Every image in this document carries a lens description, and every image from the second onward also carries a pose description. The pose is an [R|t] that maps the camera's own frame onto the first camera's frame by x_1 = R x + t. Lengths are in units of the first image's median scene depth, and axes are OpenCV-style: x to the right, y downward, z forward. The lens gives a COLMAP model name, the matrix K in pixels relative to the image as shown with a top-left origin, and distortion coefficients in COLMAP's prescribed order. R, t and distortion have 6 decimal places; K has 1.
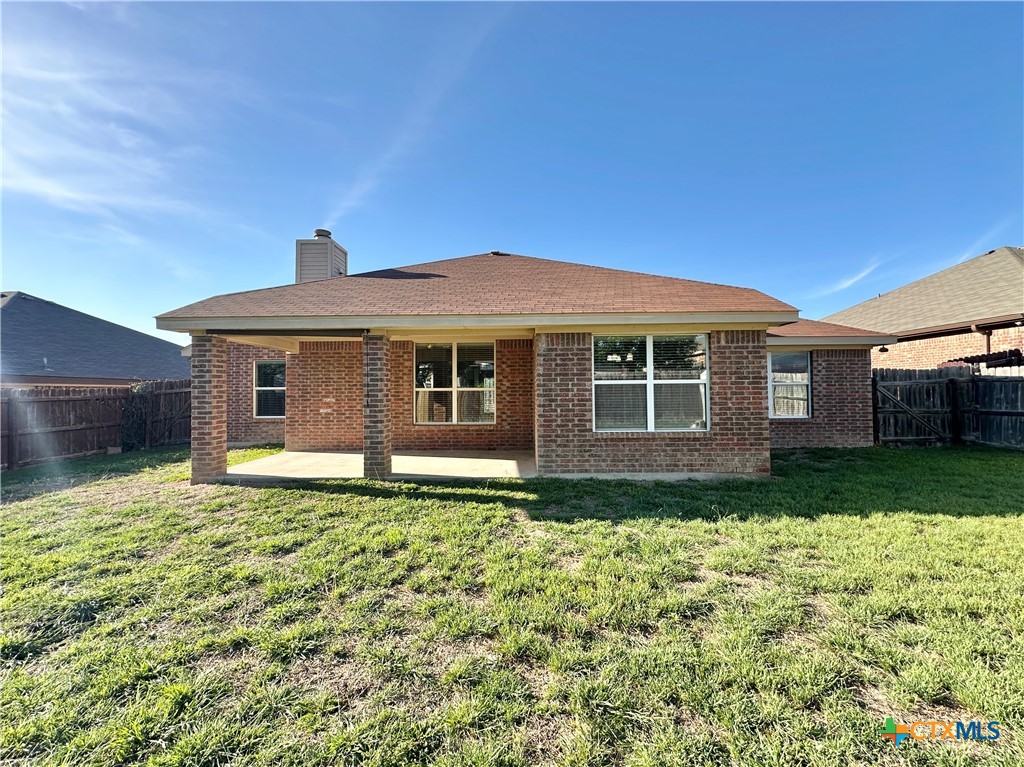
lens RADIAL K [[417.2, 0, 512.0], [0, 417.2, 383.5], [0, 0, 1]] dist [-0.002410, -0.000329]
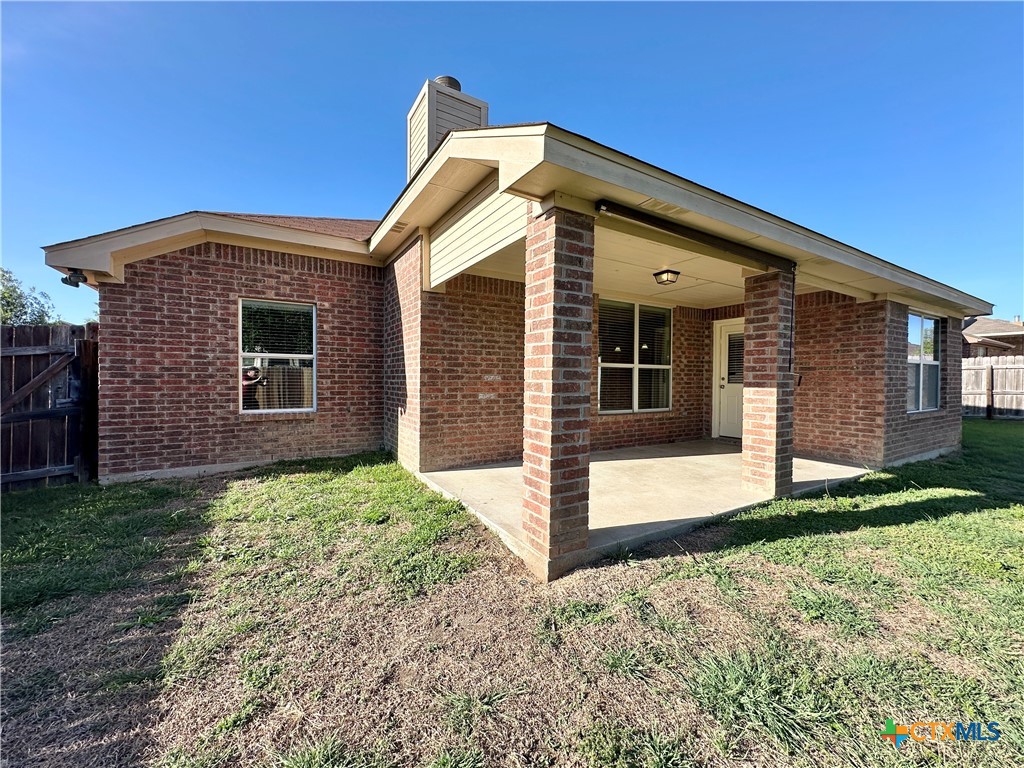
lens RADIAL K [[407.3, 0, 512.6], [0, 407.3, 383.8], [0, 0, 1]] dist [-0.001216, 0.000319]
pose [[0.846430, 0.004674, 0.532479, -0.719760], [-0.022212, 0.999401, 0.026536, 0.031883], [-0.532036, -0.034288, 0.846027, 0.496309]]
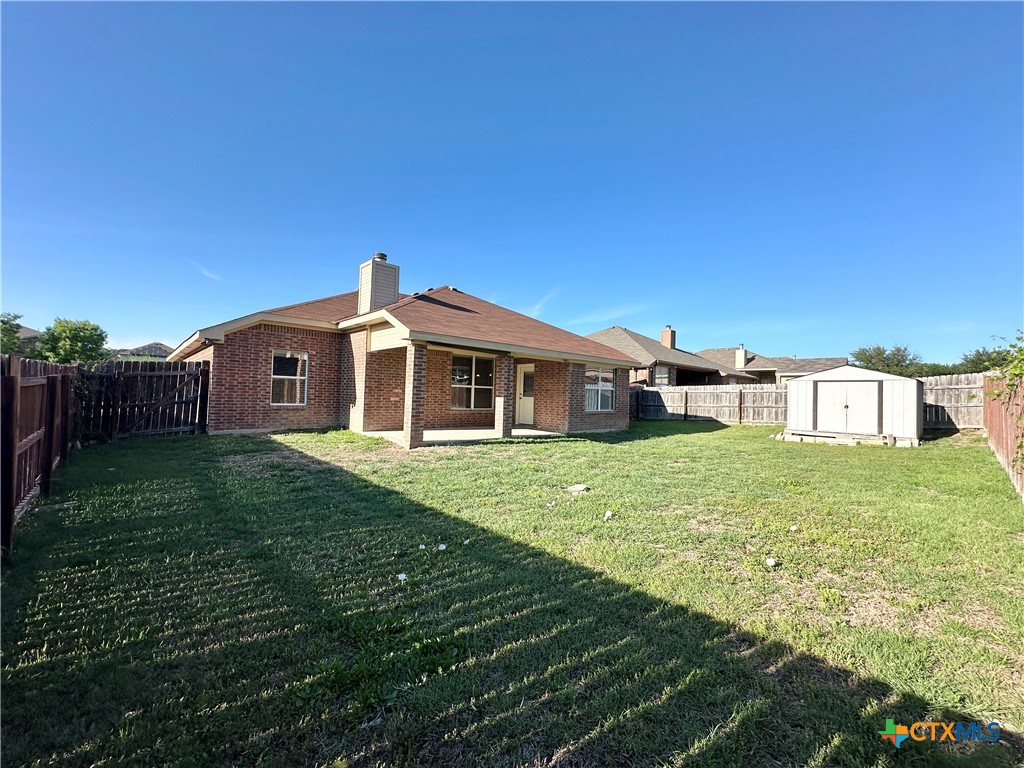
lens RADIAL K [[407.3, 0, 512.6], [0, 407.3, 383.8], [0, 0, 1]] dist [-0.001216, 0.000319]
pose [[0.721253, 0.045901, 0.691149, -1.056050], [-0.049237, 0.998675, -0.014943, 0.018861], [-0.690920, -0.023252, 0.722557, -0.164205]]
